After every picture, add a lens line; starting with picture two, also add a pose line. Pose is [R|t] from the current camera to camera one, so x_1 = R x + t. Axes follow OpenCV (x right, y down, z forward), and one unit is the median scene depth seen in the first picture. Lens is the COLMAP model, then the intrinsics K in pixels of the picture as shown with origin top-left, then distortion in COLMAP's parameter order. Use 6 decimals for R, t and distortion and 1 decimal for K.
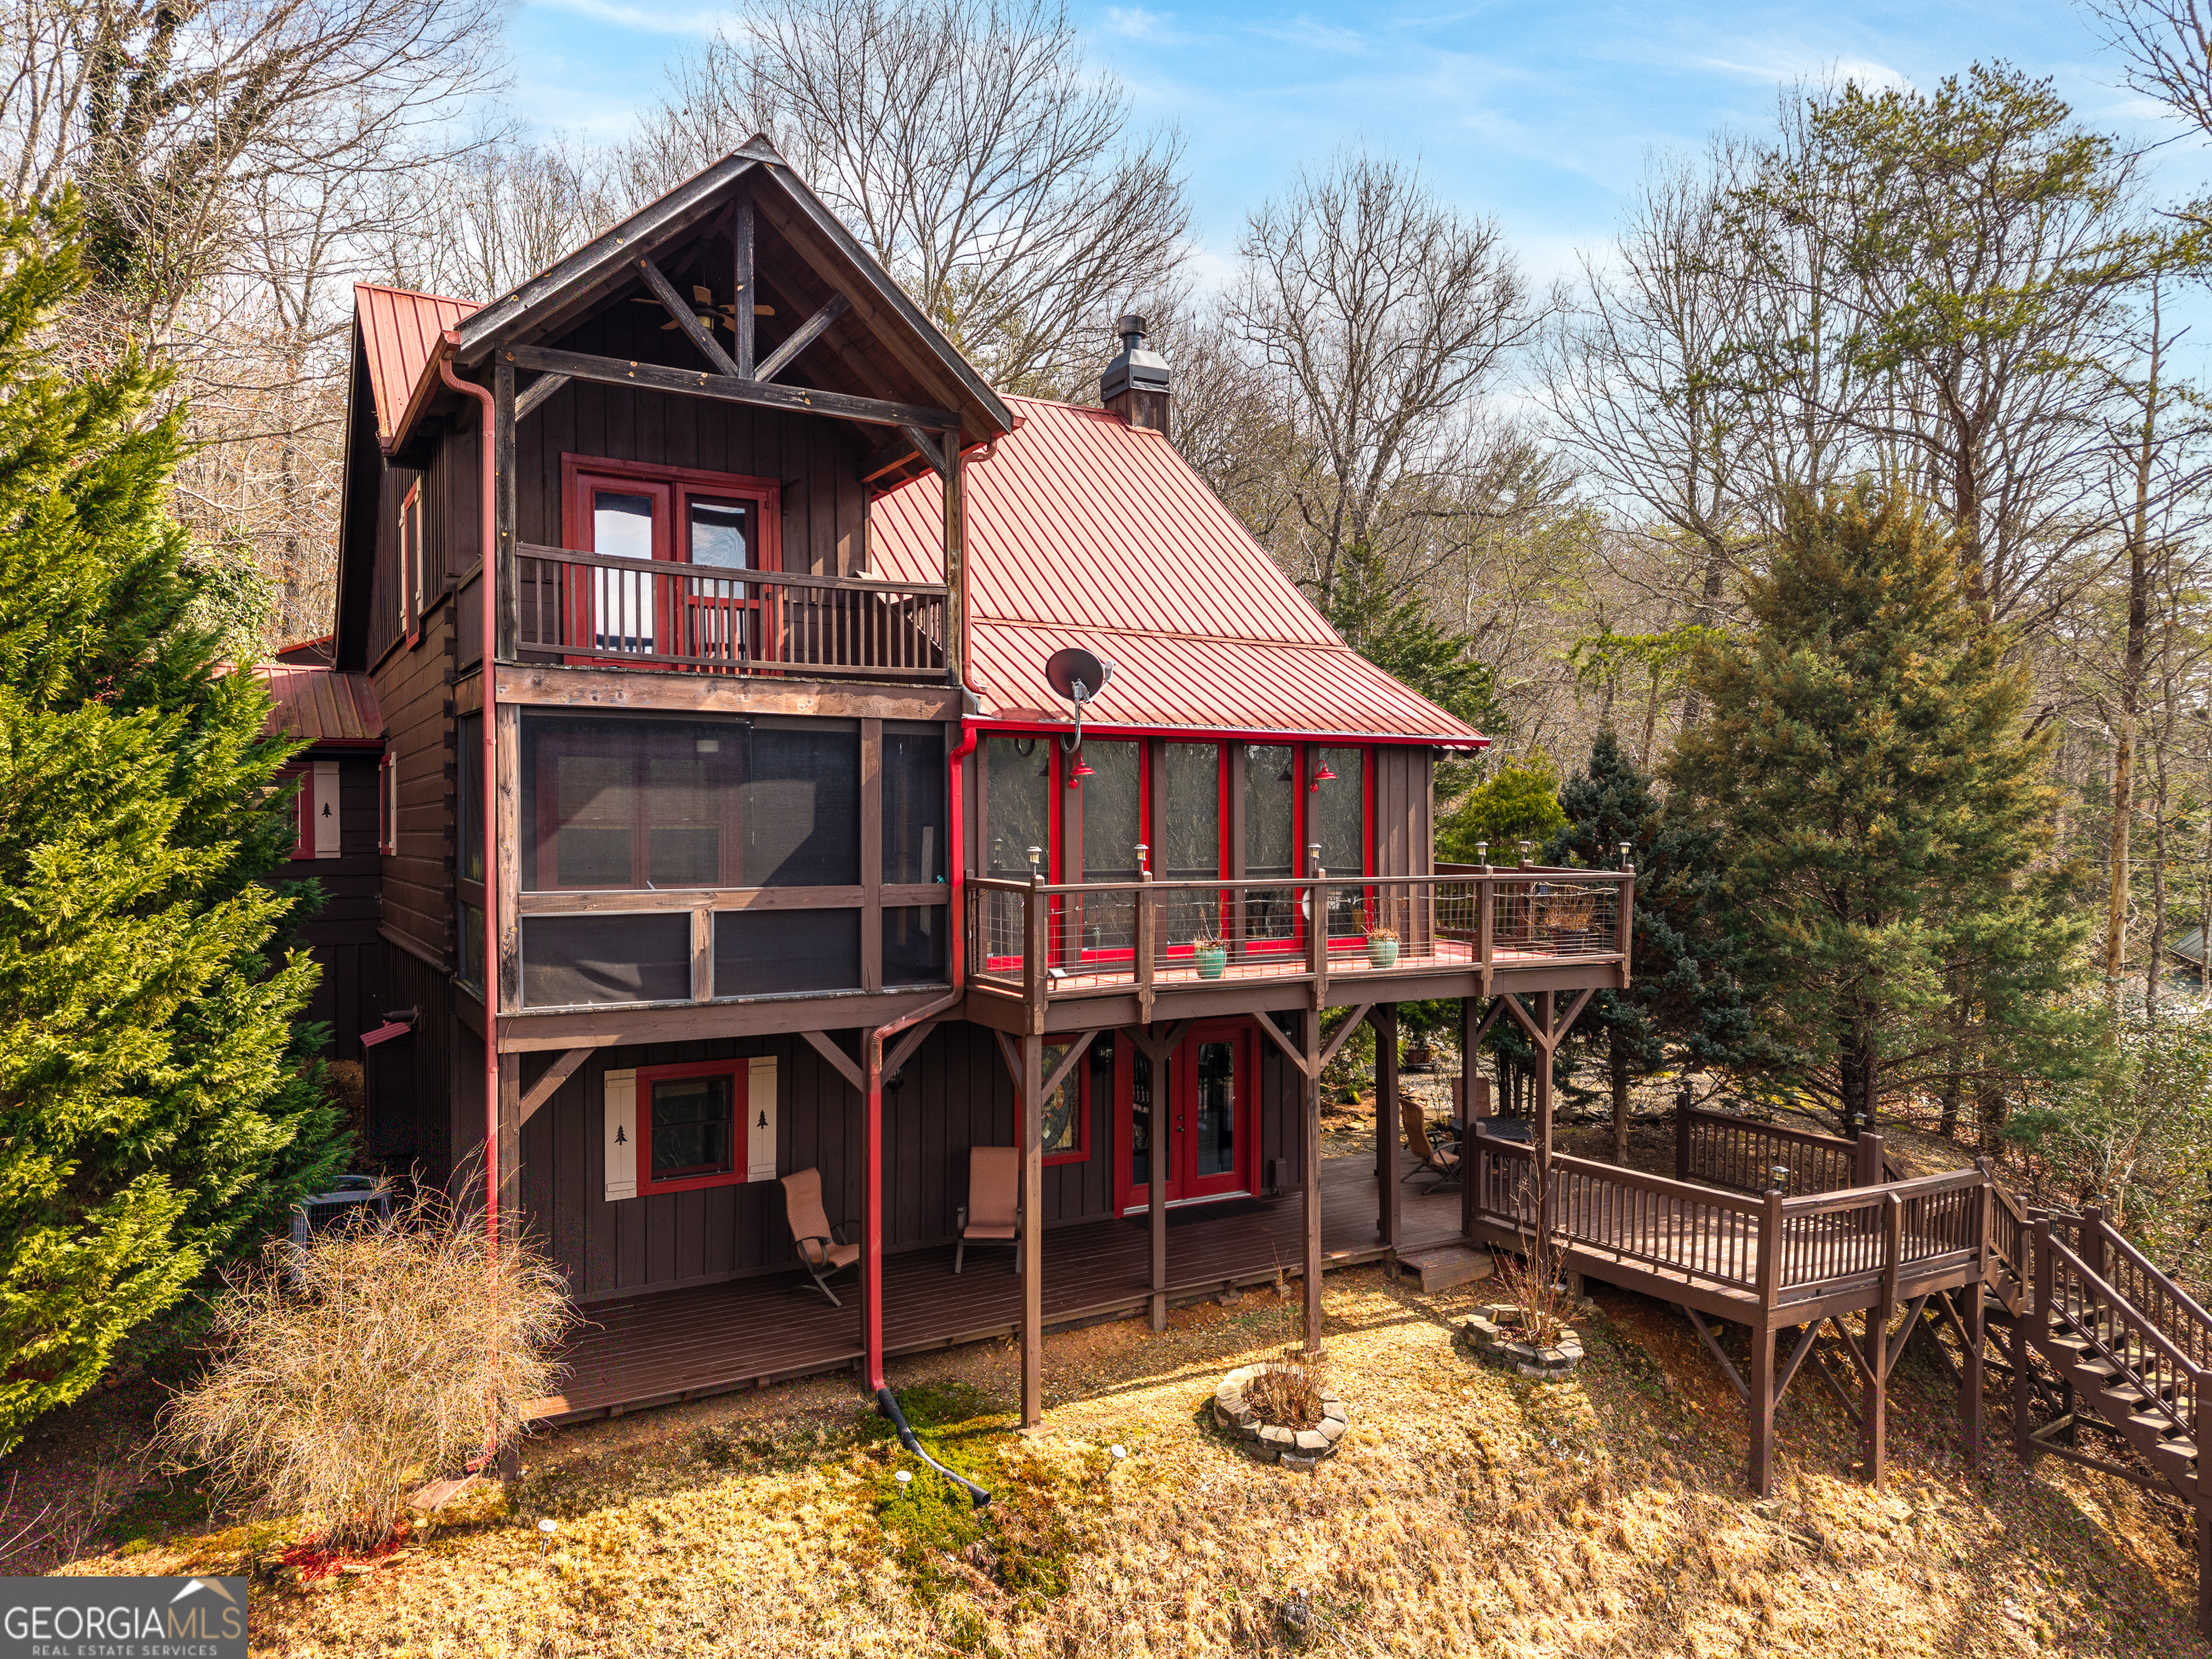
lens RADIAL K [[1449.2, 0, 1106.0], [0, 1449.2, 829.5], [0, 0, 1]] dist [0.014163, -0.003756]
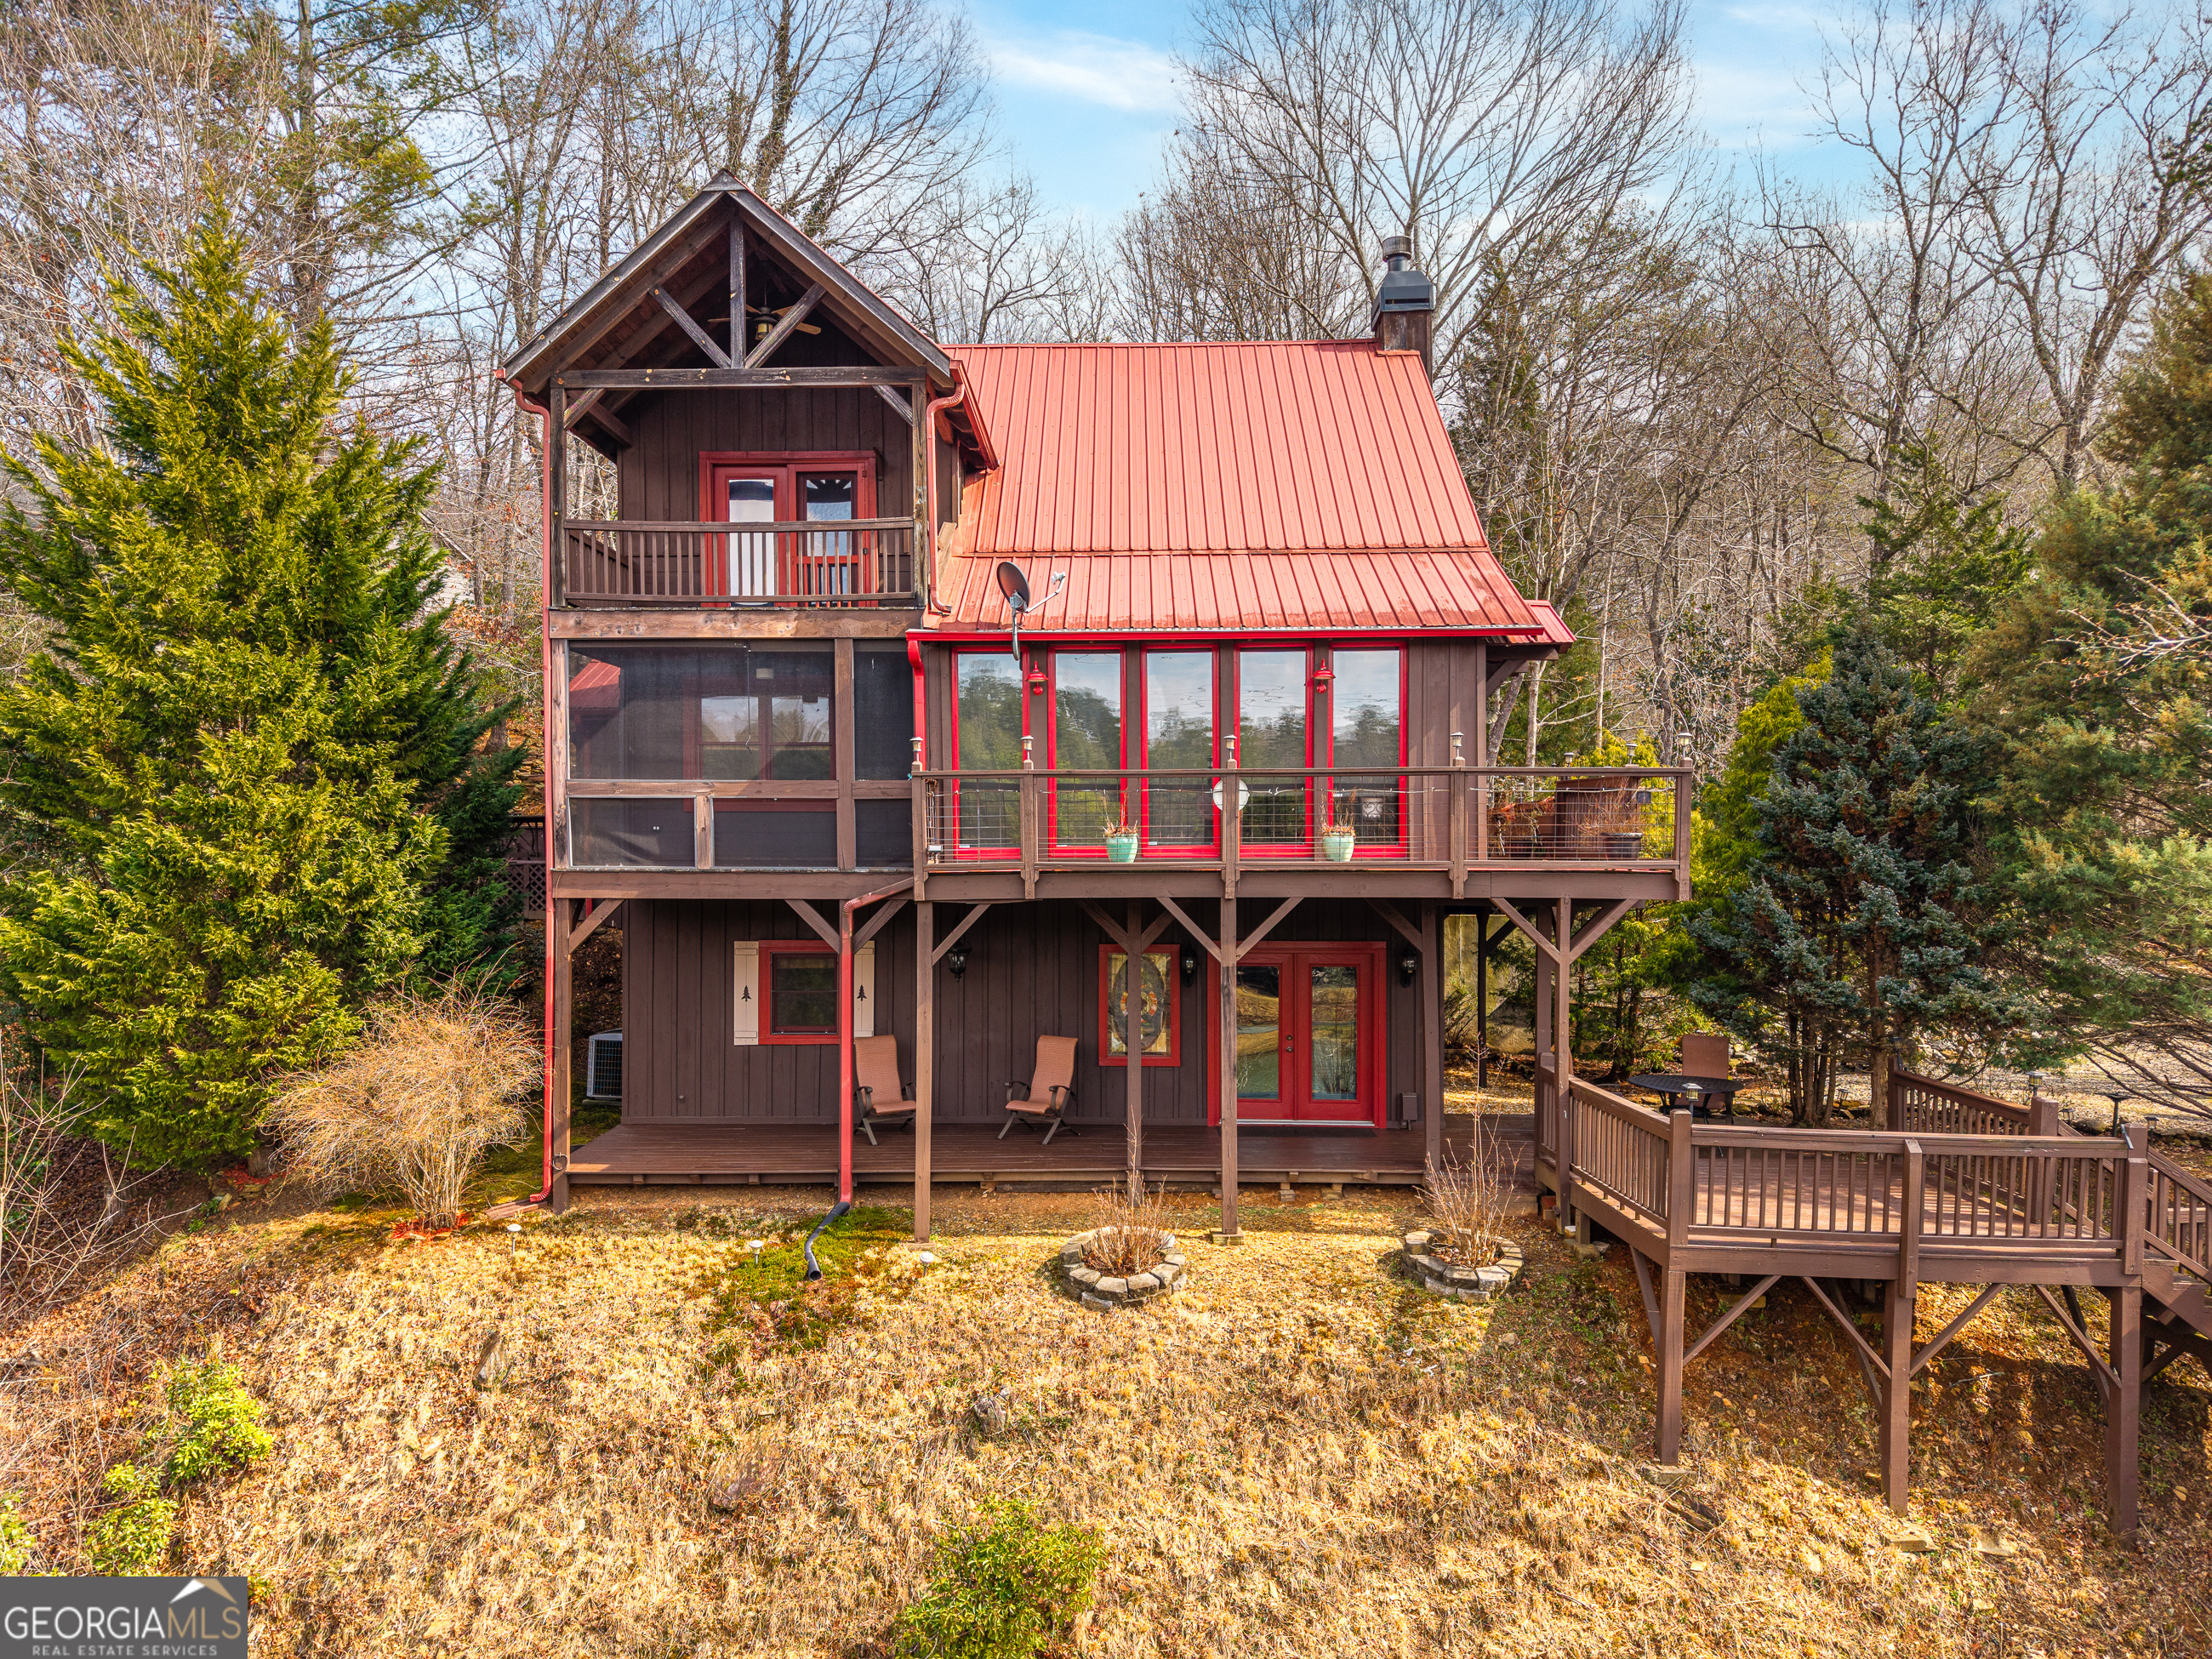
lens RADIAL K [[1530.3, 0, 1071.4], [0, 1530.3, 844.4], [0, 0, 1]] dist [0.019839, 0.001329]
pose [[0.851733, -0.000694, -0.523976, 0.674260], [0.000849, 1.000000, 0.000055, 0.095197], [0.523976, -0.000491, 0.851733, 0.034066]]
